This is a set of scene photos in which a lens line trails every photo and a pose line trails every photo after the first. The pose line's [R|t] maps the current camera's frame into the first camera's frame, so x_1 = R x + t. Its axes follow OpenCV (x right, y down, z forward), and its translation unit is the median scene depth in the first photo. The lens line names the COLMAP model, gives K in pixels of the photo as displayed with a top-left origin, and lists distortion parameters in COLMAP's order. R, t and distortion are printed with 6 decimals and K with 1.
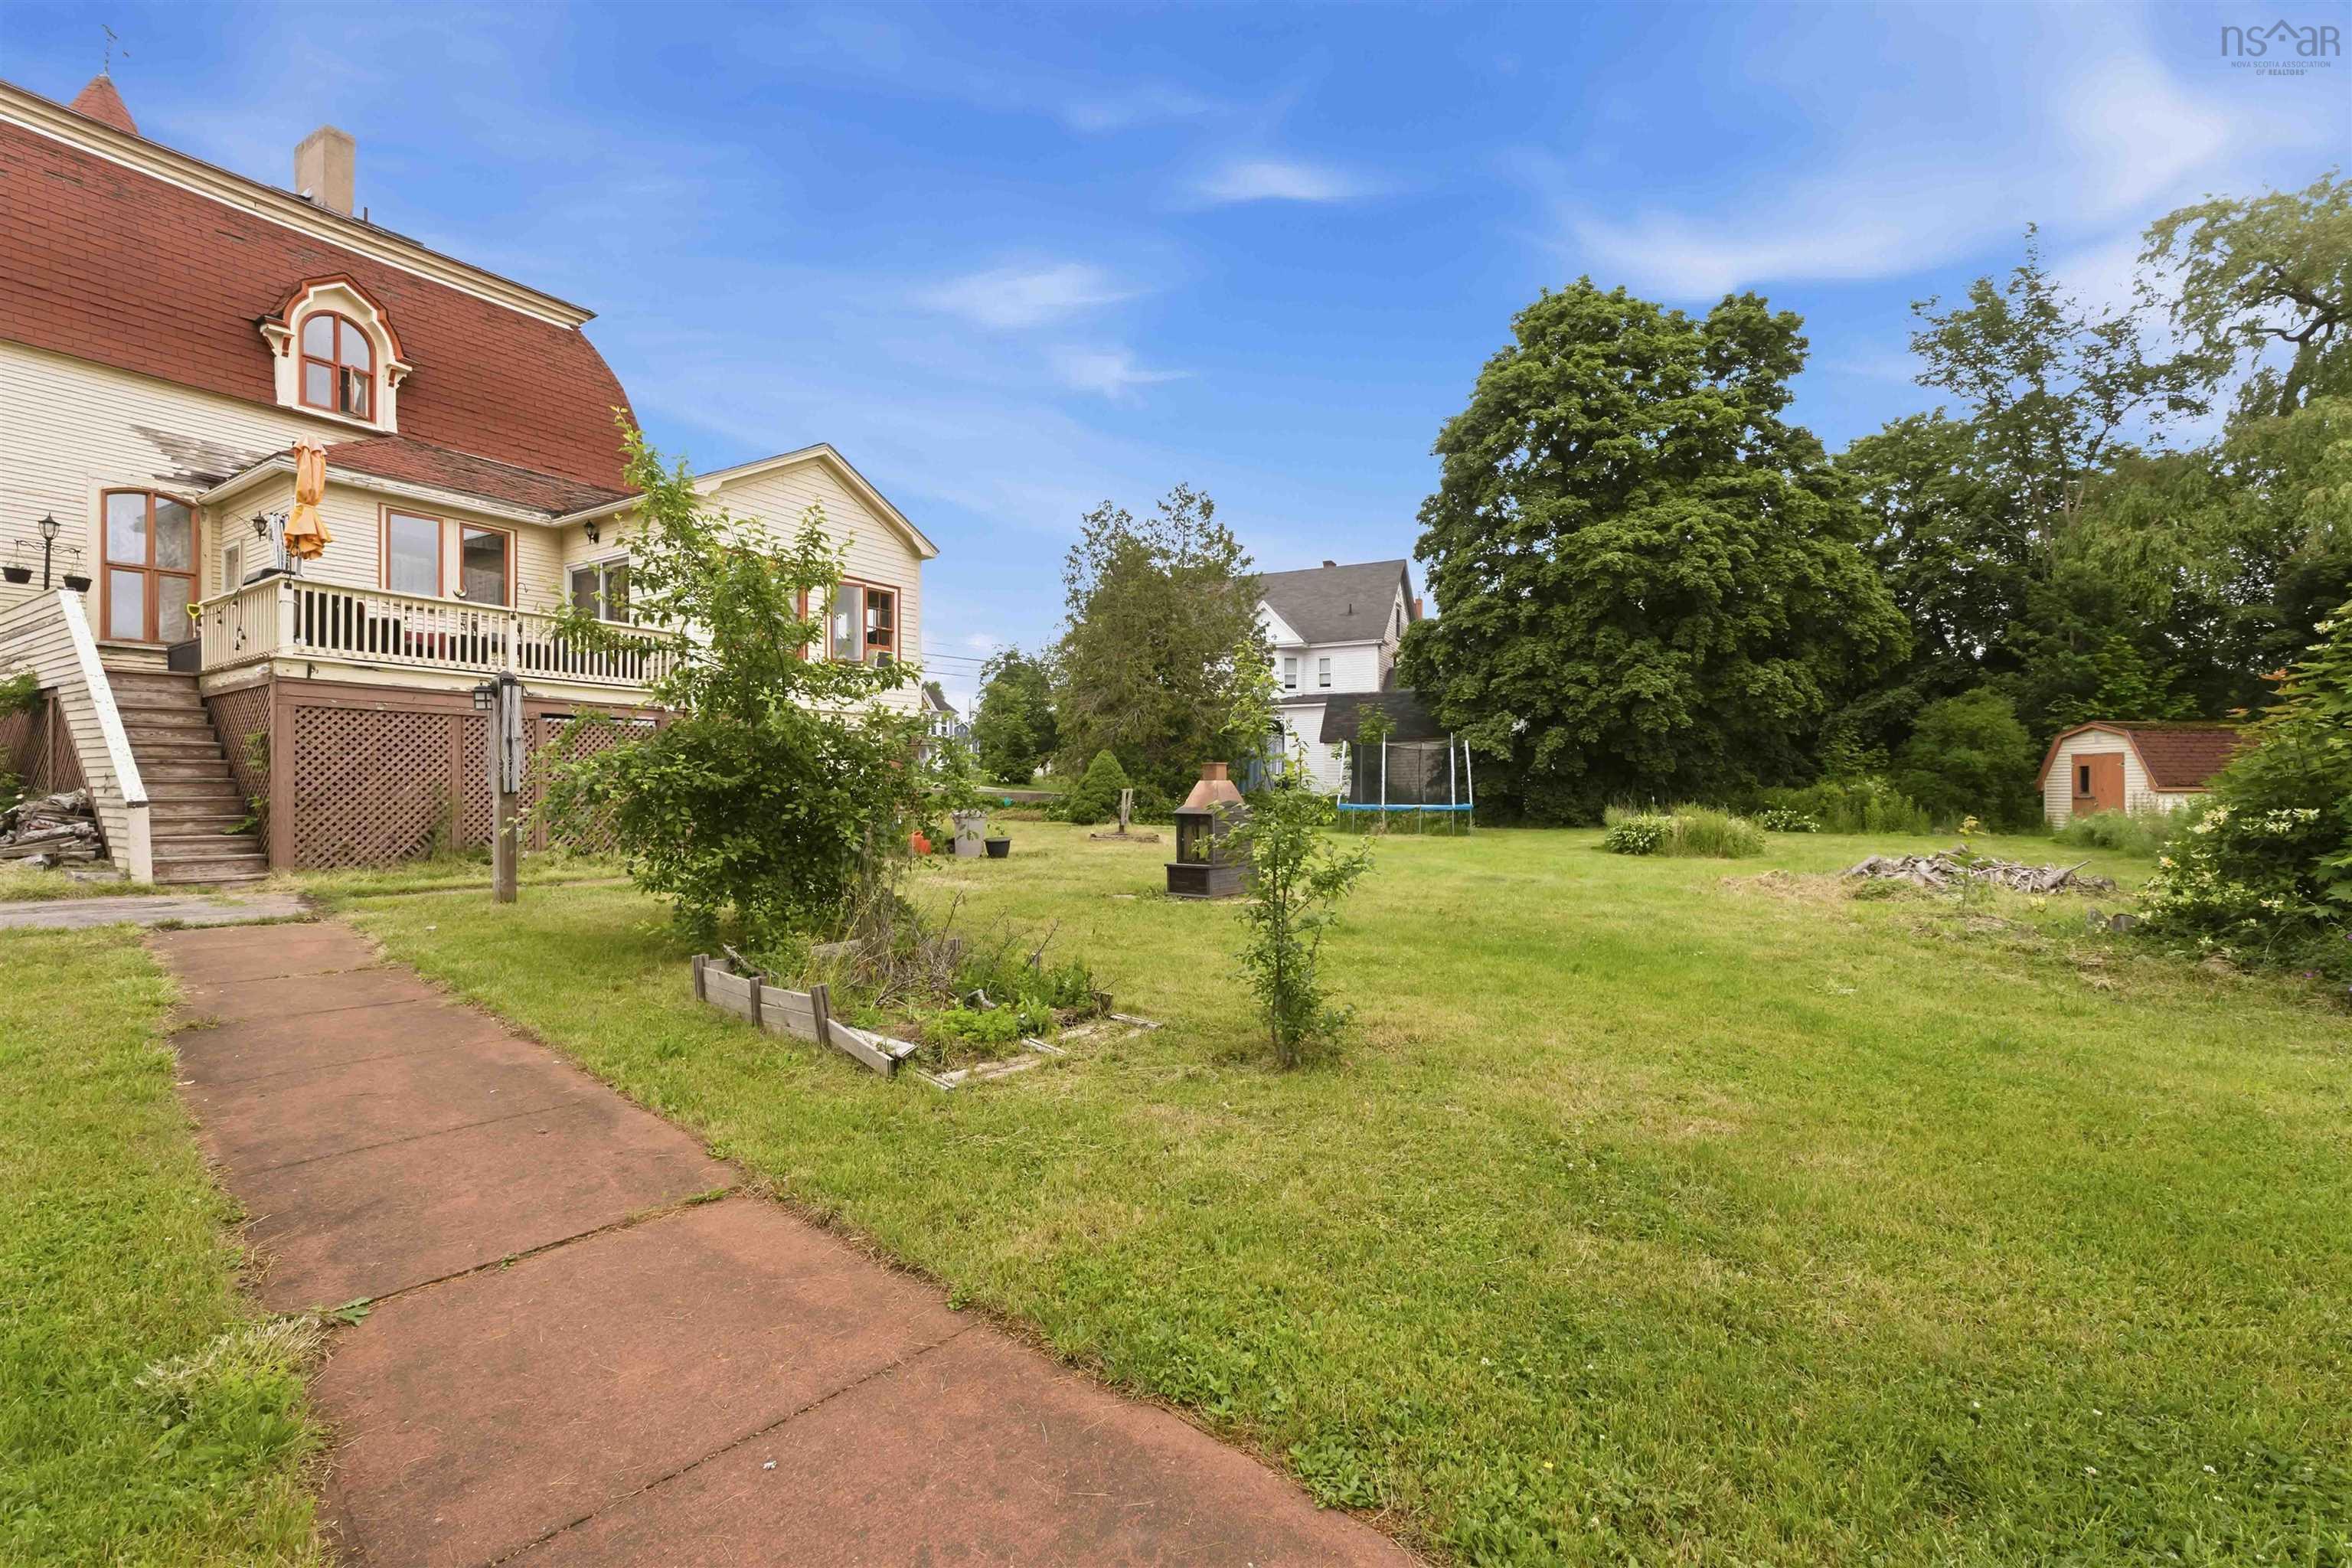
lens RADIAL K [[984.7, 0, 1191.6], [0, 984.7, 784.4], [0, 0, 1]] dist [0.010310, -0.000246]
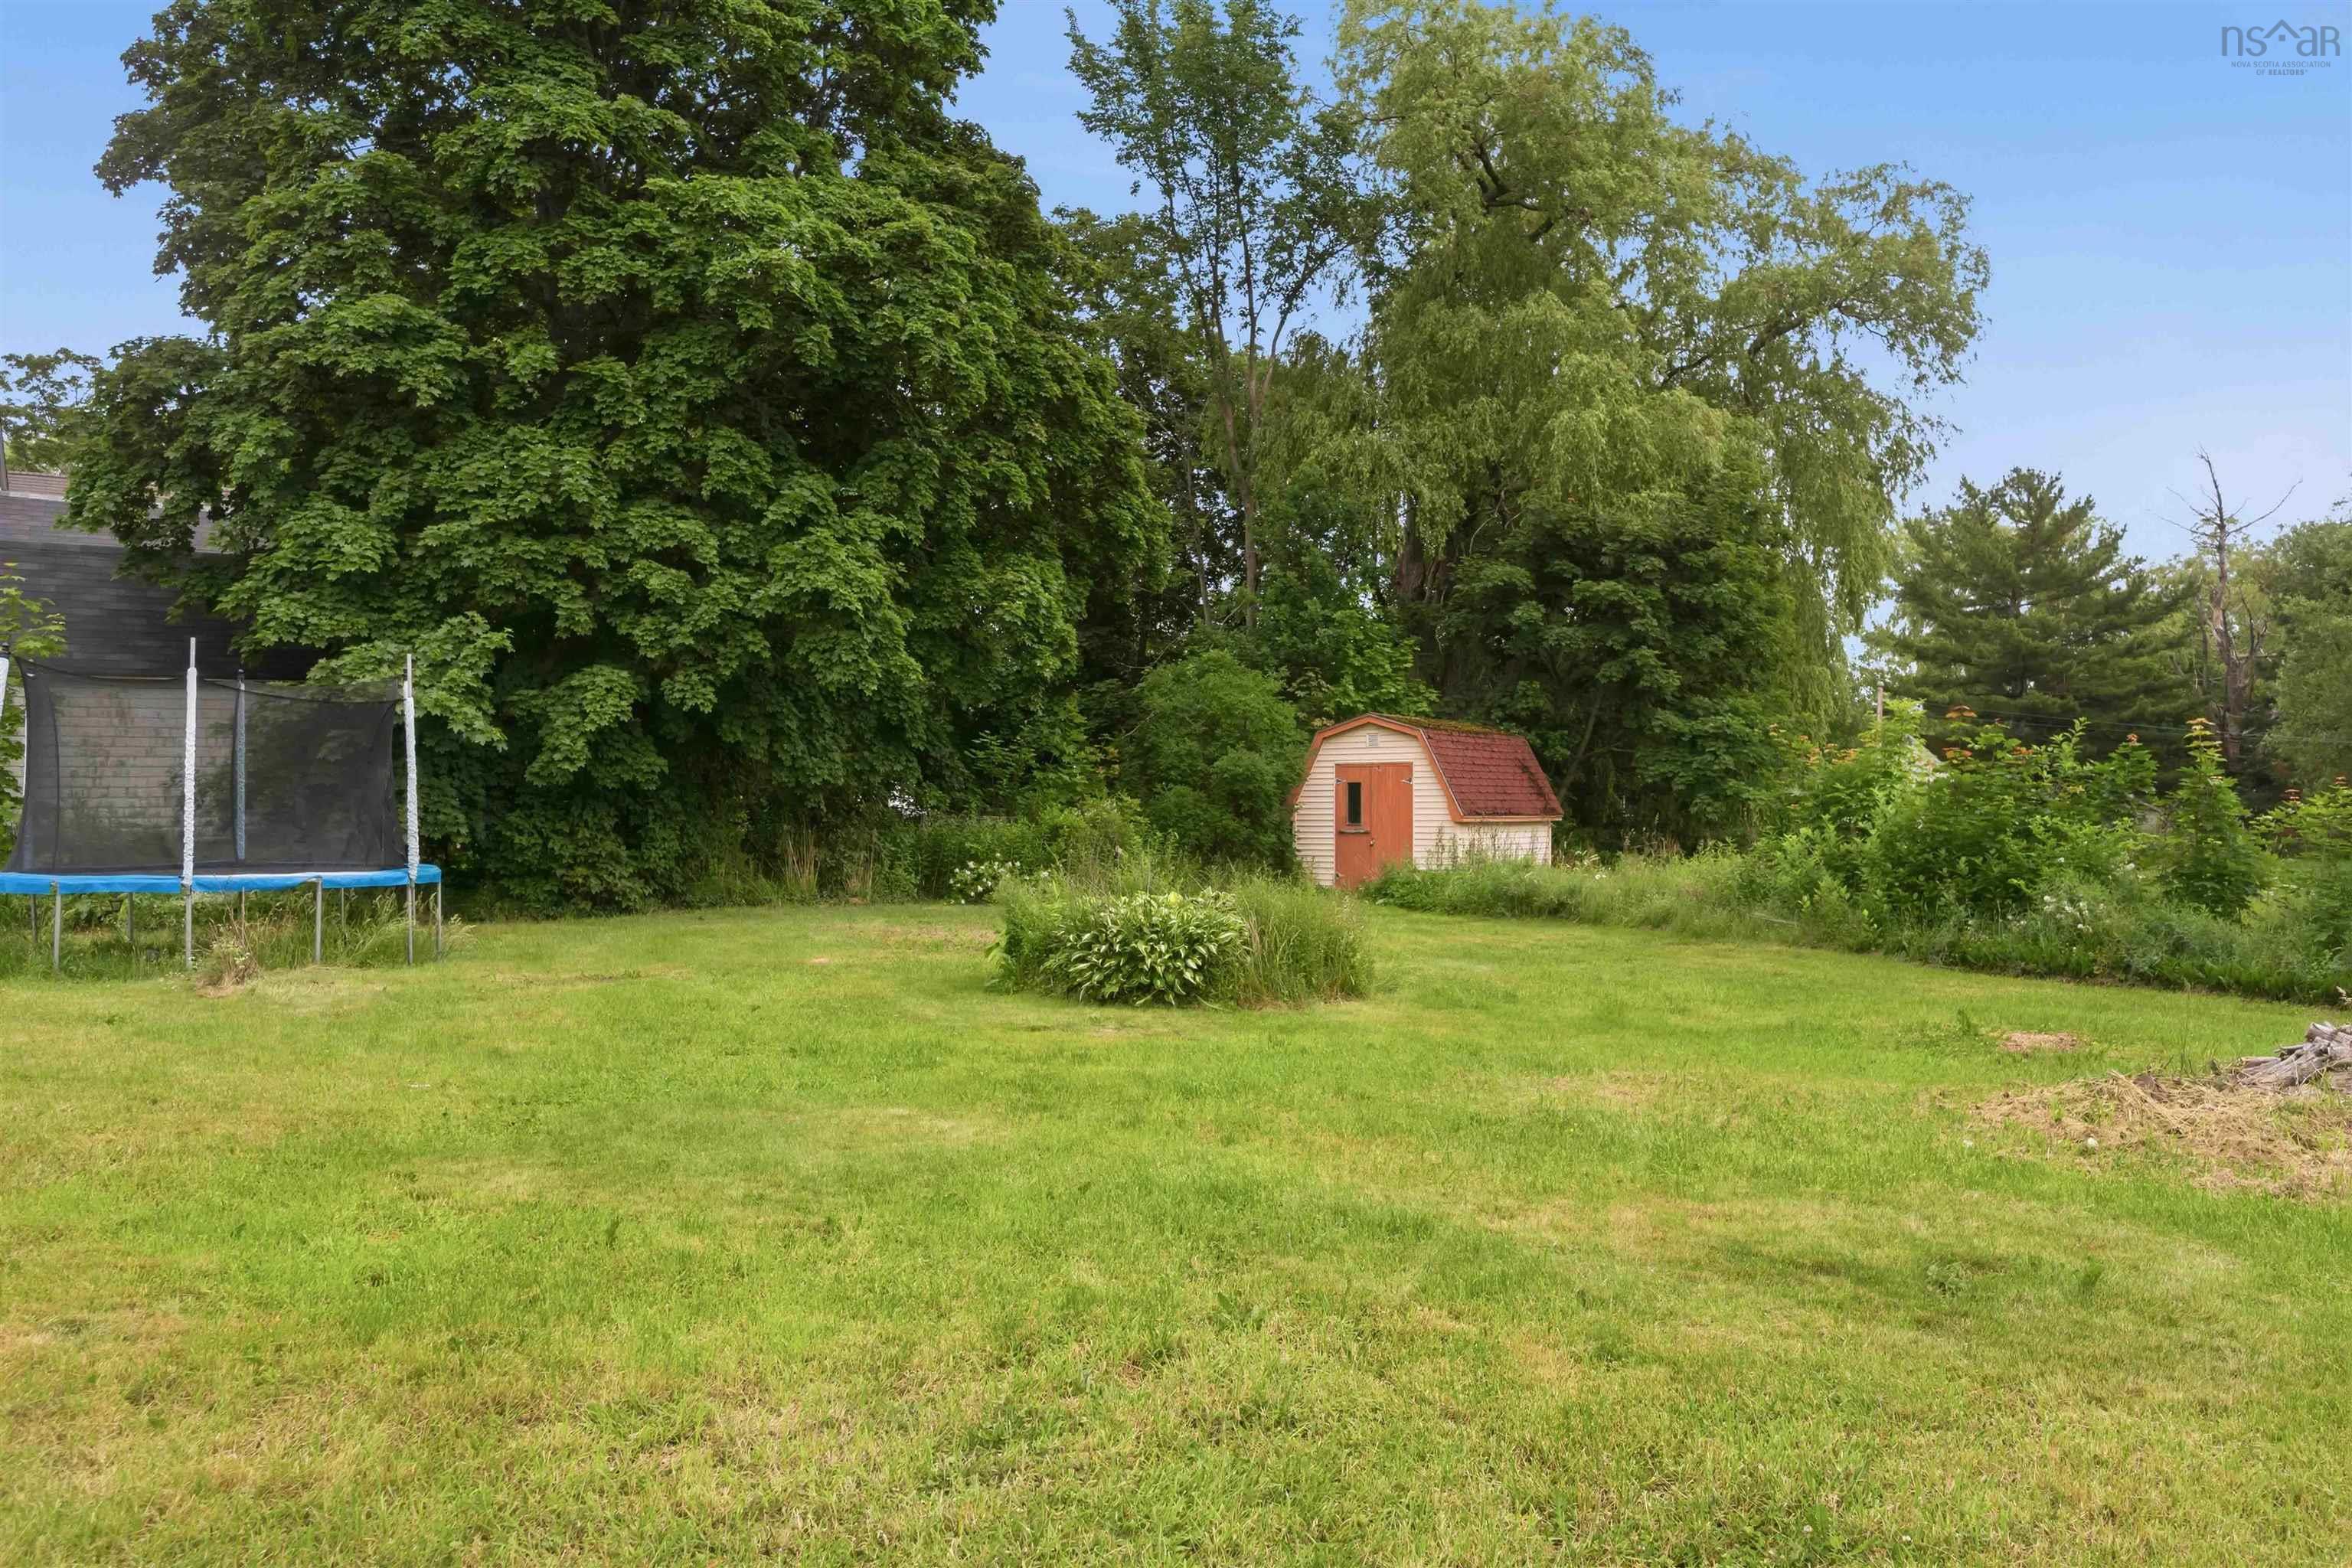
lens RADIAL K [[1716.7, 0, 1184.6], [0, 1716.7, 796.9], [0, 0, 1]] dist [0.009255, -0.003994]
pose [[0.613488, 0.007201, 0.789671, -0.030588], [-0.001292, 0.999966, -0.008116, -0.000476], [-0.789703, 0.003959, 0.613476, 0.403104]]
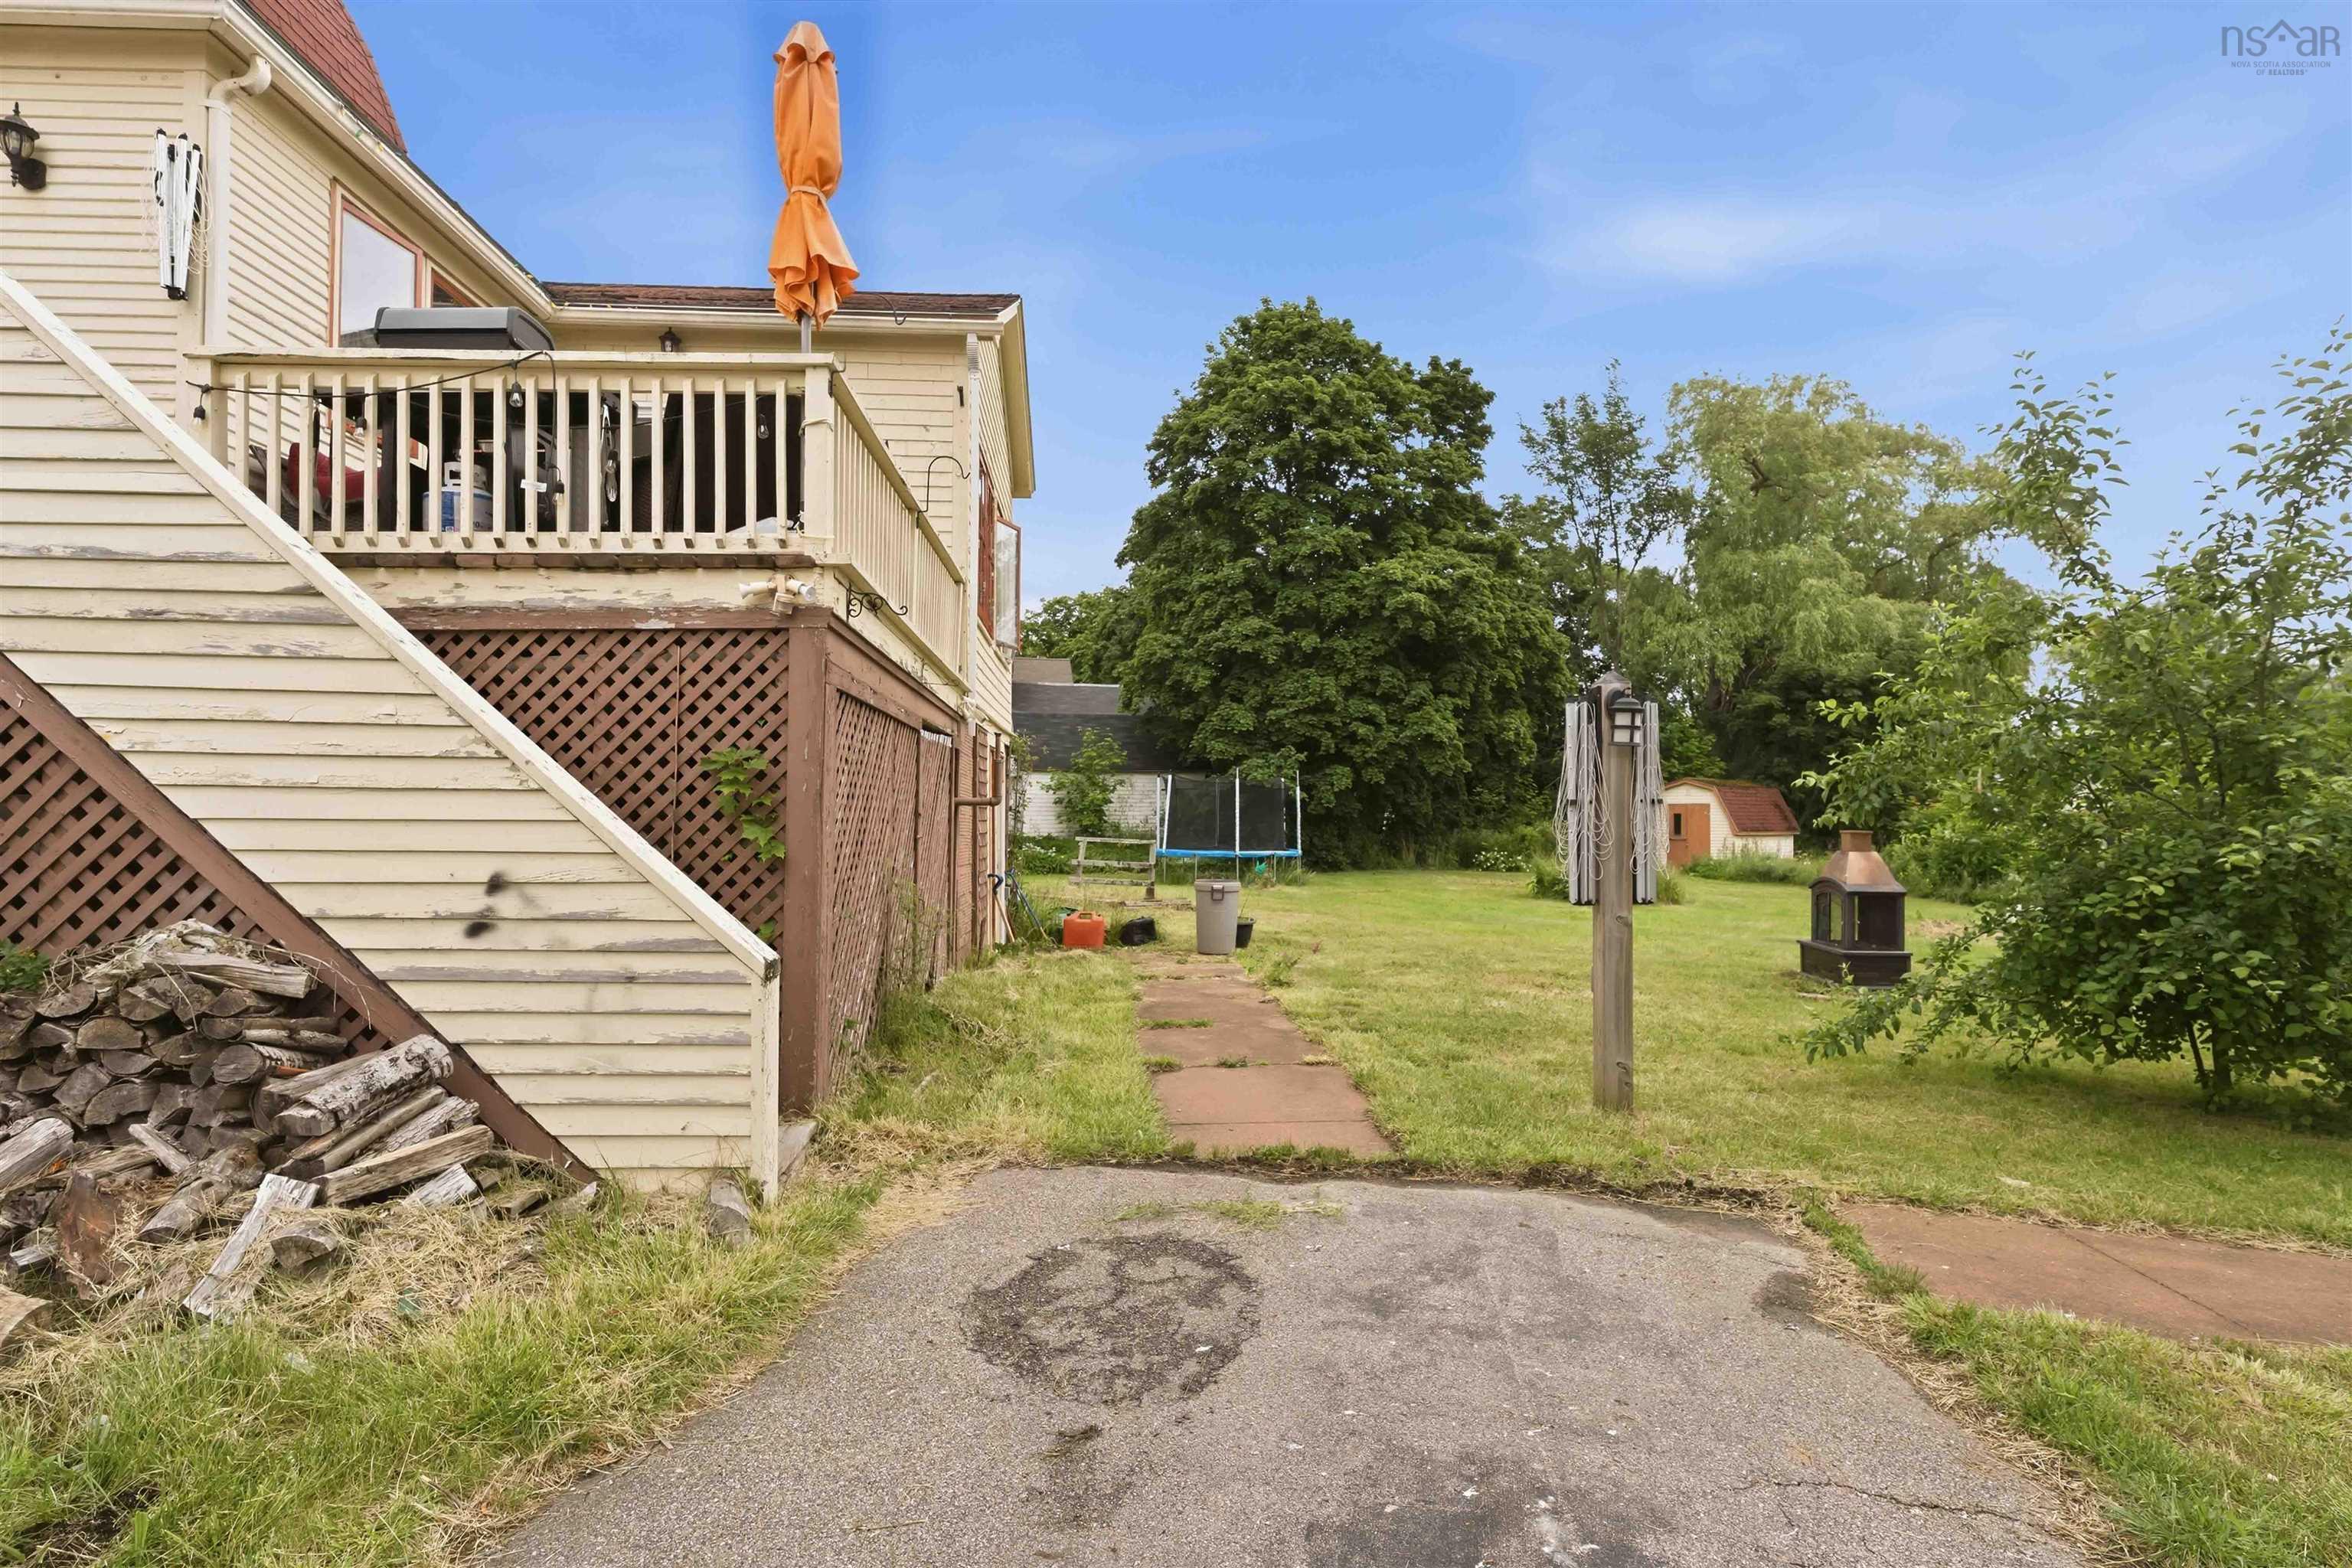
lens RADIAL K [[1161.0, 0, 1174.3], [0, 1161.0, 785.9], [0, 0, 1]] dist [-0.003987, -0.000737]
pose [[0.827225, 0.022038, 0.561439, -0.392912], [-0.009244, 0.999629, -0.025619, -0.009523], [-0.561795, 0.016003, 0.827122, 0.169750]]
